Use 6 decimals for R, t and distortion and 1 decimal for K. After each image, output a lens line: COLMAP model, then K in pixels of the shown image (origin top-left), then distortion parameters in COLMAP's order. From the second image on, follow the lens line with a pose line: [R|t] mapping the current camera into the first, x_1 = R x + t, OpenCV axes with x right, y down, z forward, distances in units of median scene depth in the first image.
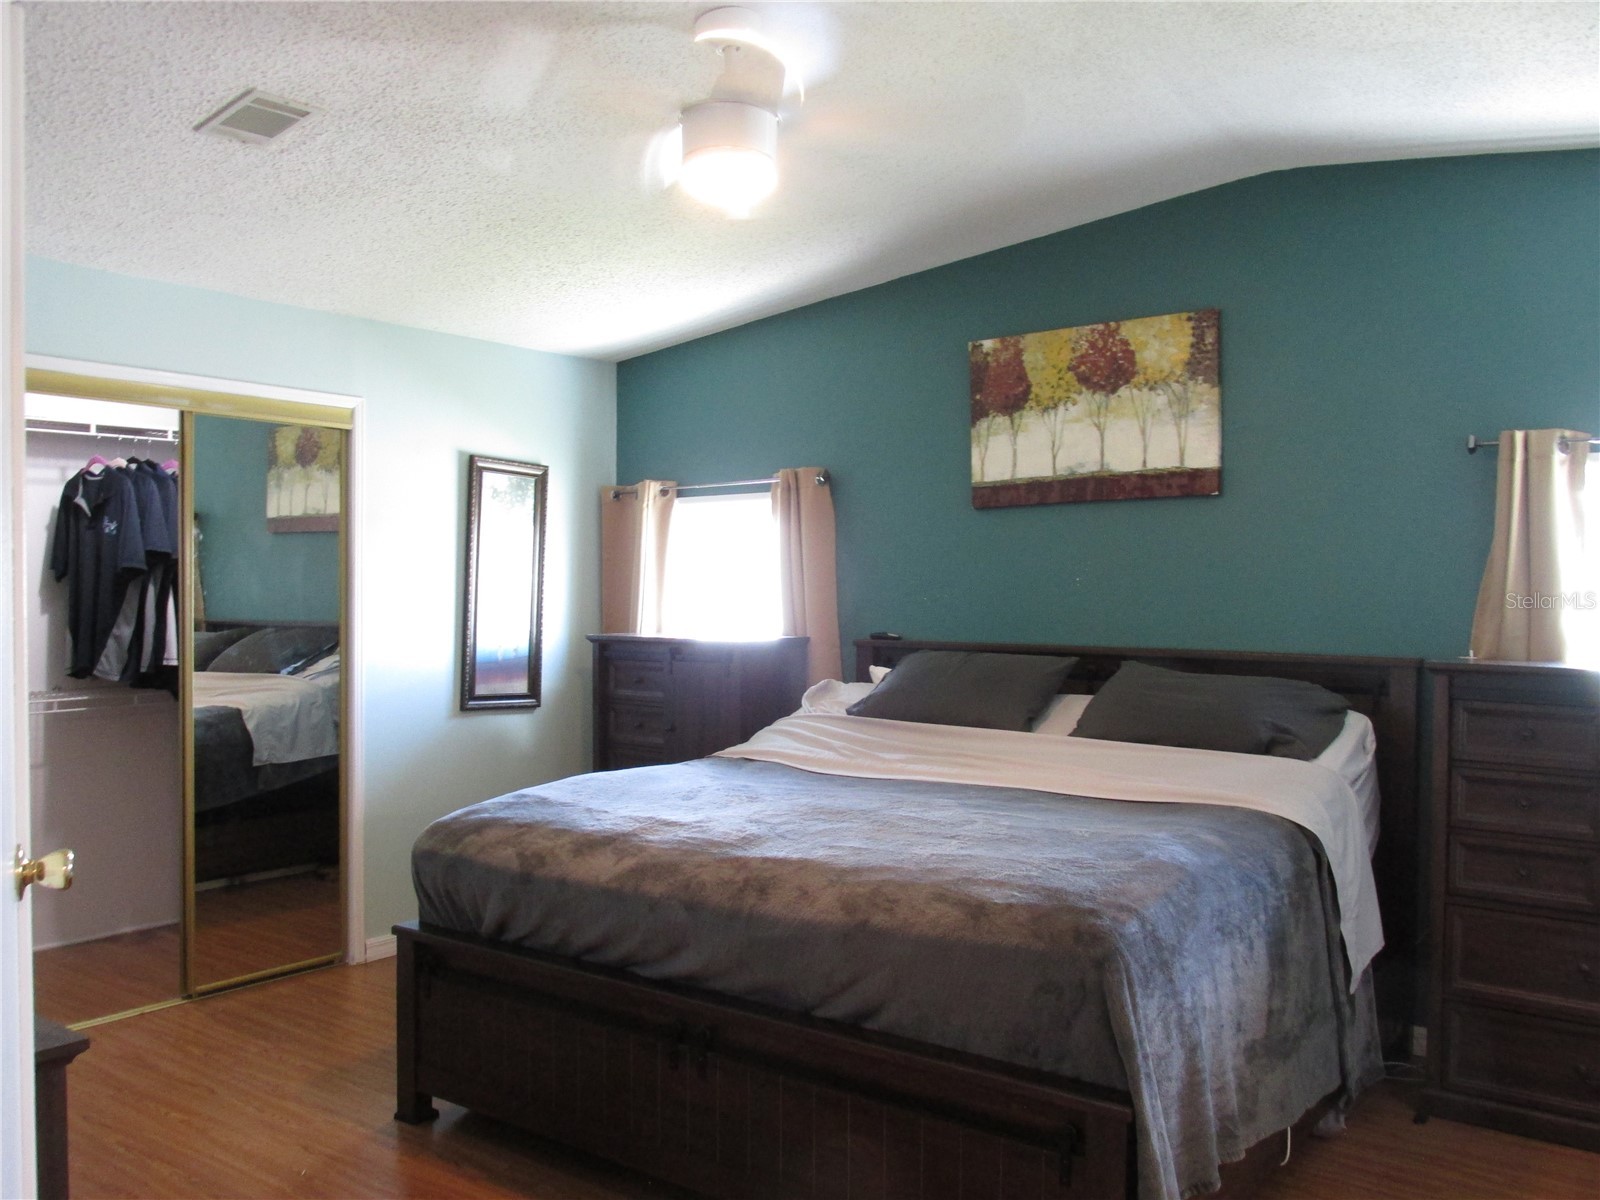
lens RADIAL K [[1319.3, 0, 800.0], [0, 1319.3, 600.0], [0, 0, 1]] dist [-0.014031, -0.002727]
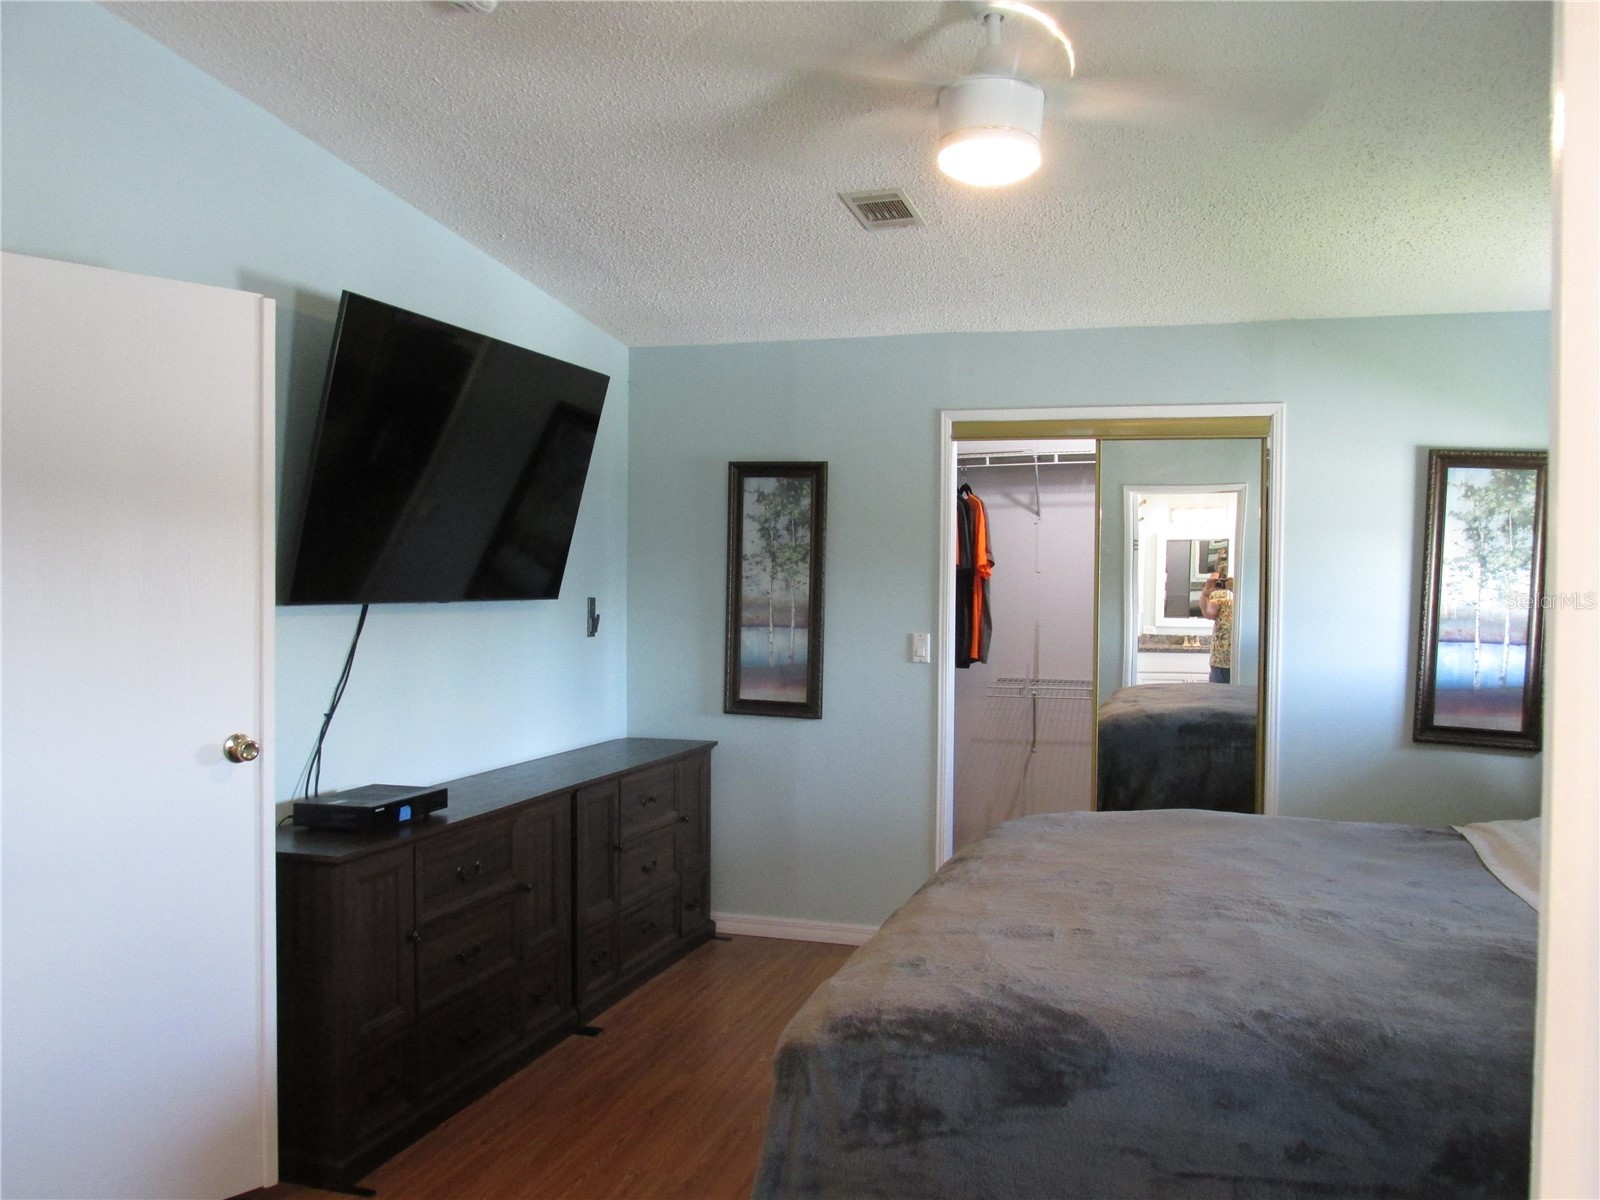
lens RADIAL K [[1319.3, 0, 800.0], [0, 1319.3, 600.0], [0, 0, 1]] dist [-0.014031, -0.002727]
pose [[0.340853, 0.029972, -0.939639, 0.425542], [-0.026239, 0.999406, 0.022360, -0.018976], [0.939750, 0.017034, 0.341437, 0.312666]]
